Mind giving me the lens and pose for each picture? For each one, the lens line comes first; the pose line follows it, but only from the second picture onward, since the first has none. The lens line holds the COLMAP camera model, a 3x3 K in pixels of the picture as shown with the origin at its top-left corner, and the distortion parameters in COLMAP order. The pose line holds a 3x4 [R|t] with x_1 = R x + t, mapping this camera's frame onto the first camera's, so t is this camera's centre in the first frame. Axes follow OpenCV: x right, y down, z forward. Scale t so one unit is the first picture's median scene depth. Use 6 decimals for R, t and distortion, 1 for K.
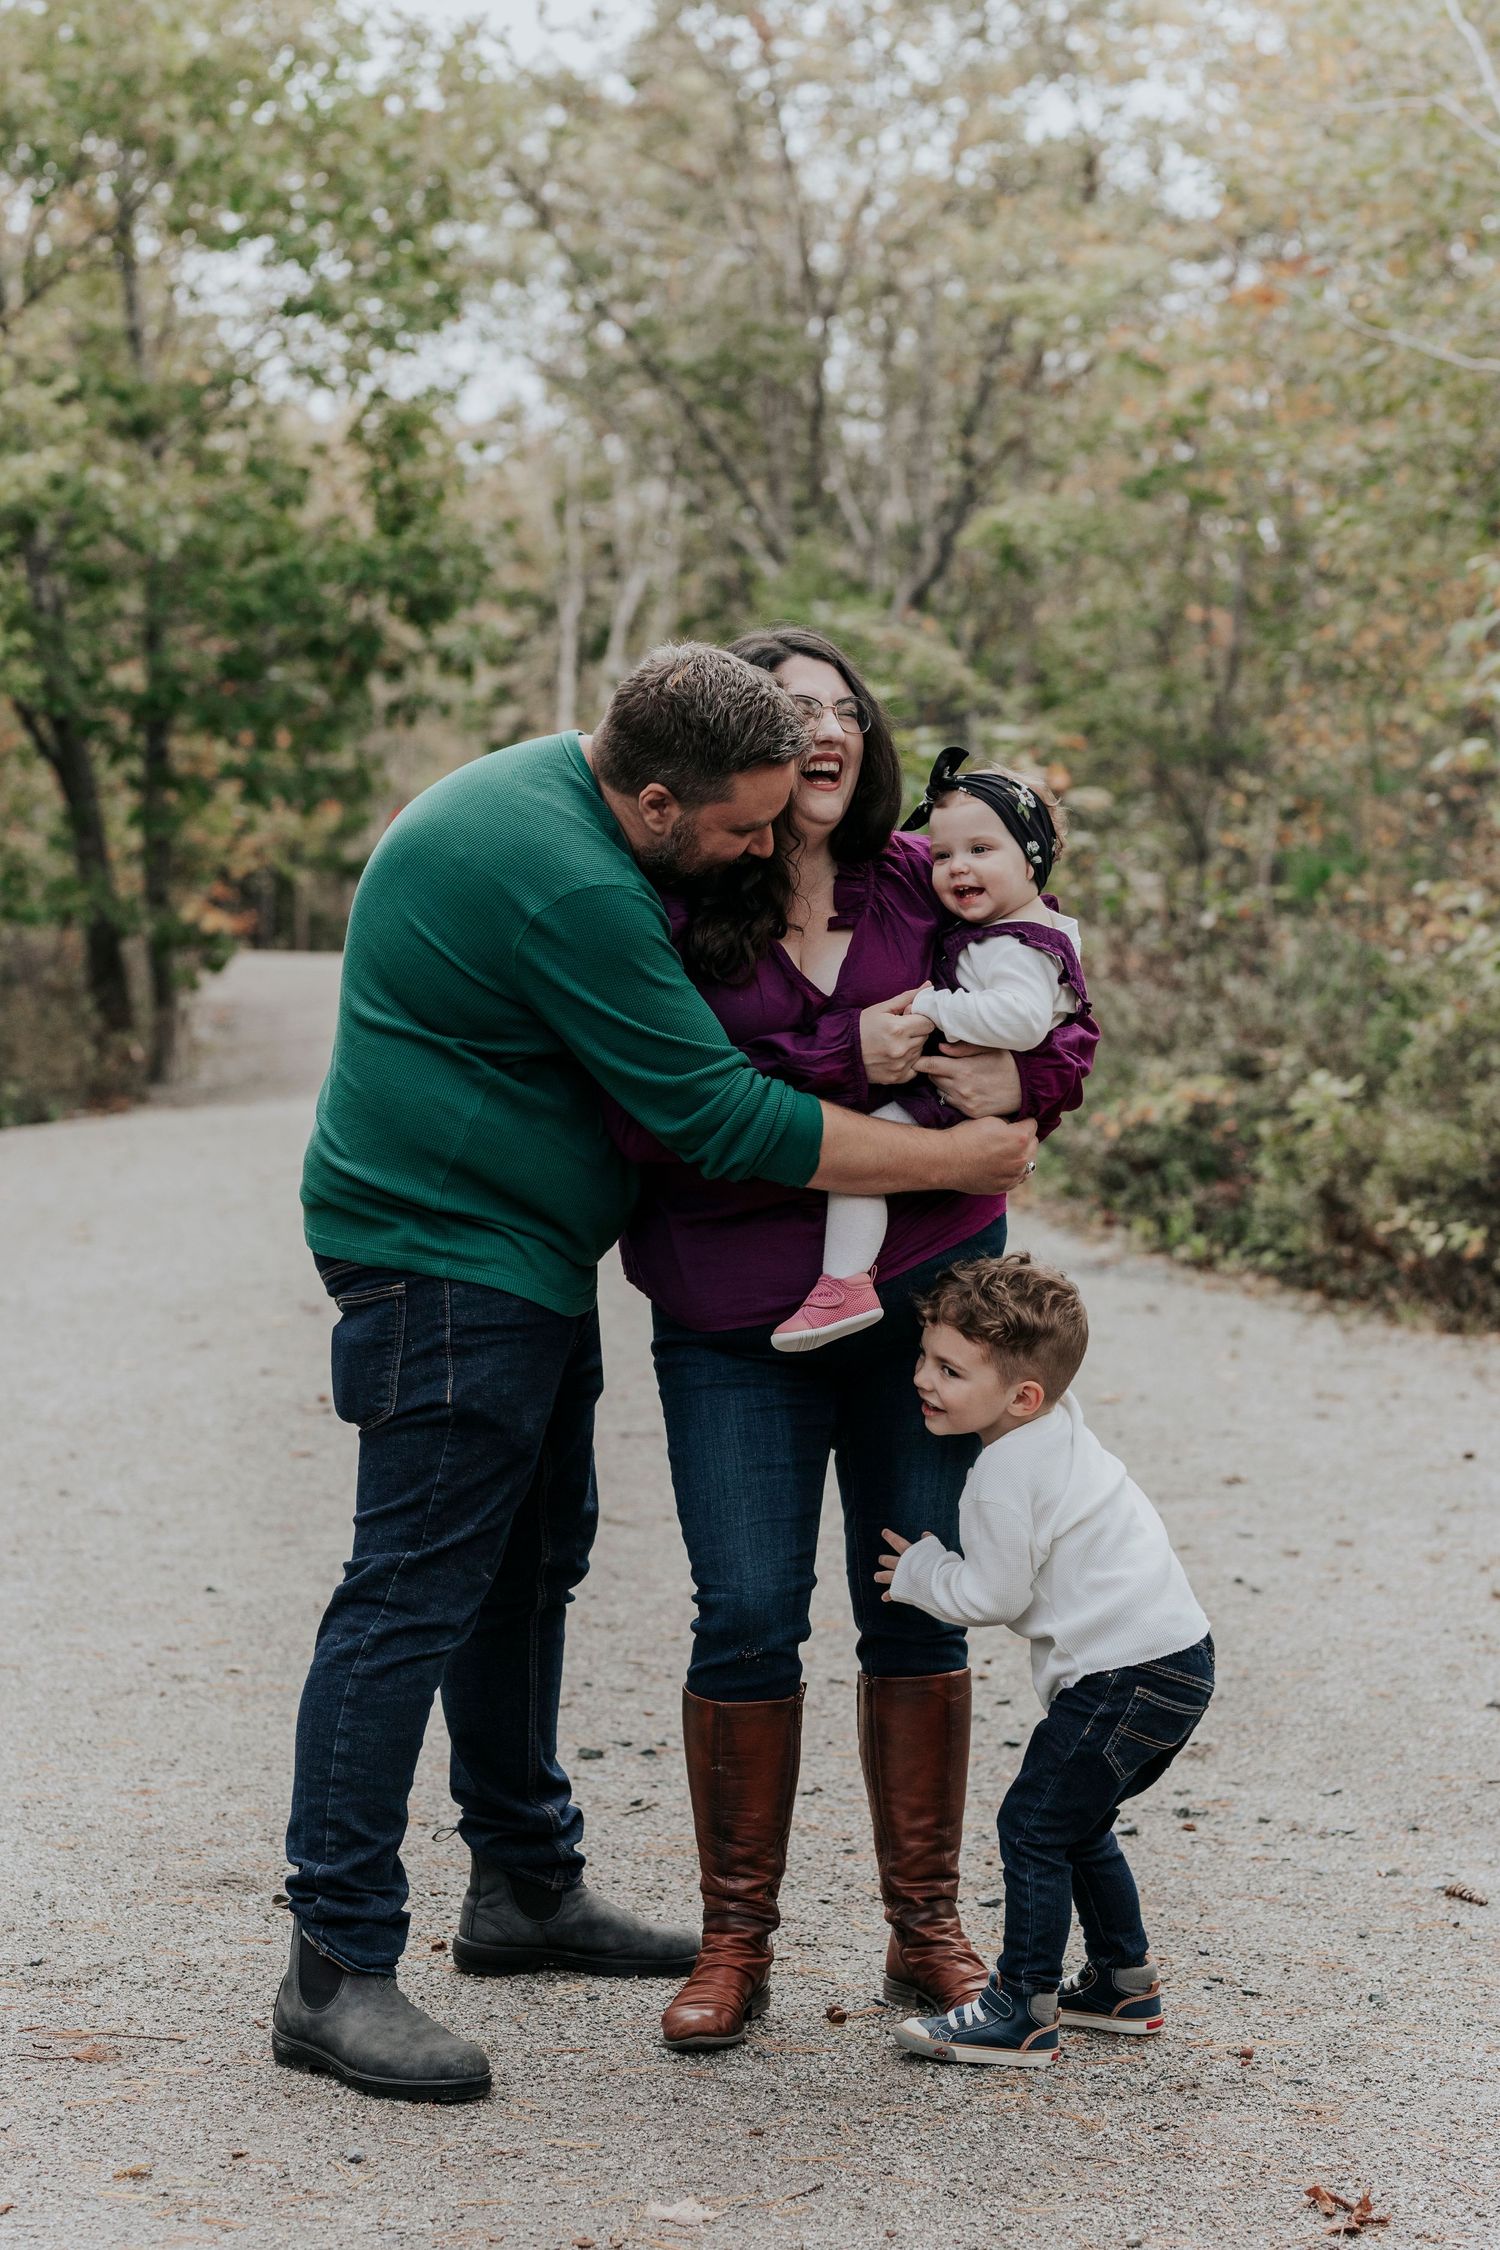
lens RADIAL K [[5586.4, 0, 750.0], [0, 5586.4, 1125.0], [0, 0, 1]] dist [-0.082019, -6.786032]
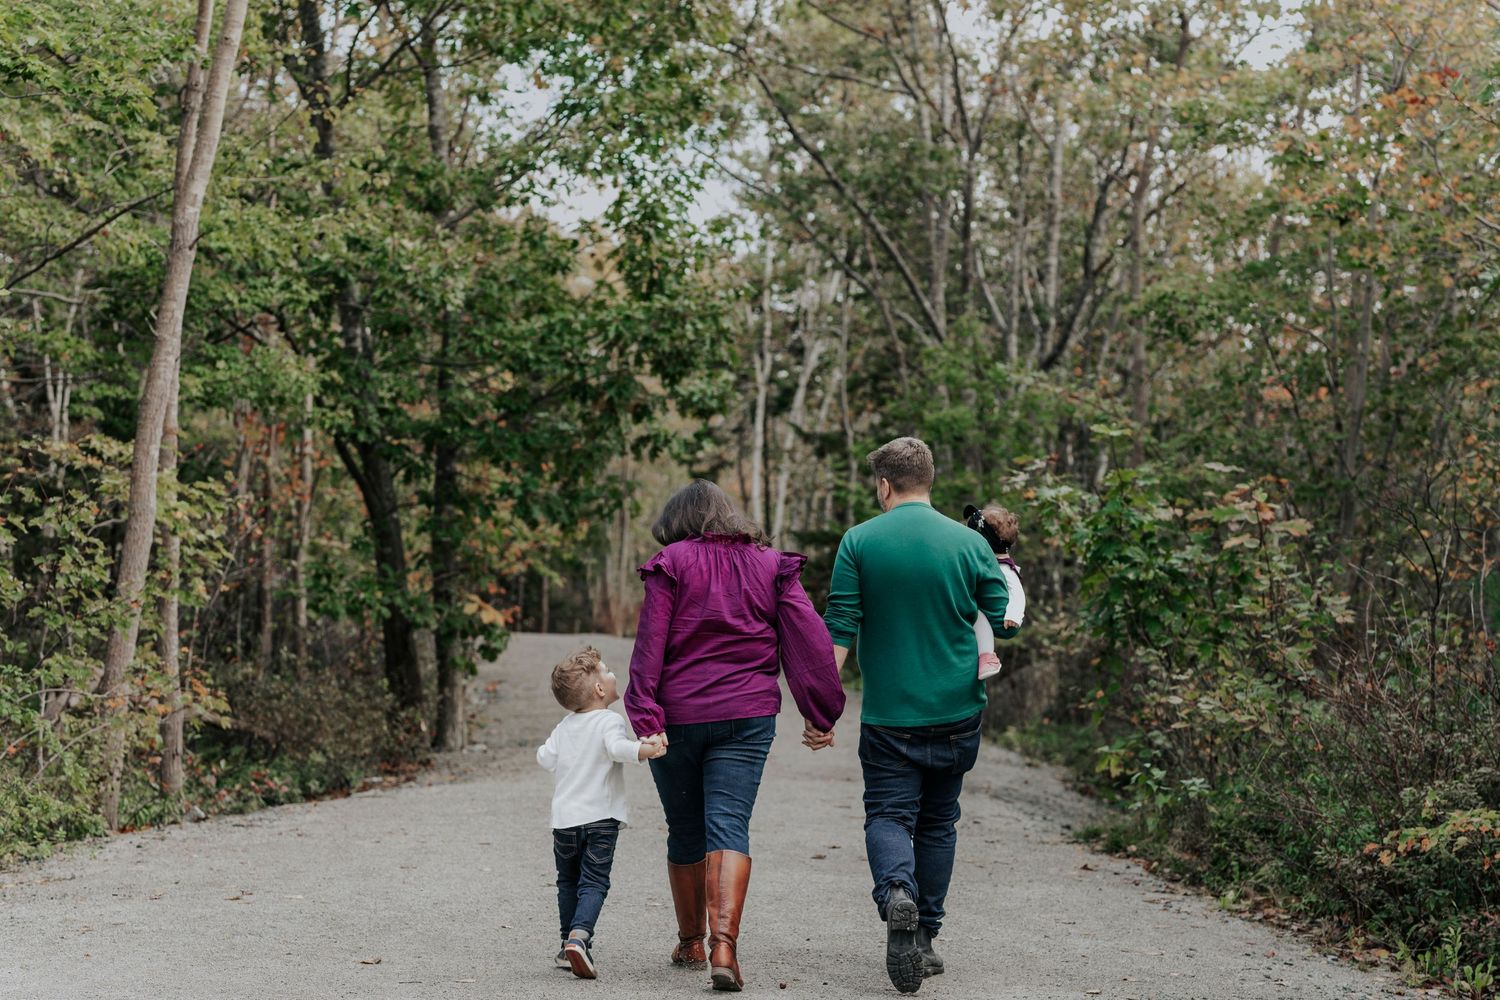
lens RADIAL K [[3677.6, 0, 750.0], [0, 3677.6, 500.0], [0, 0, 1]] dist [0.036080, -23.805726]
pose [[0.999559, 0.021528, -0.020463, -0.023451], [-0.022766, 0.997795, -0.062338, -0.012881], [0.019076, 0.062776, 0.997845, 0.201618]]
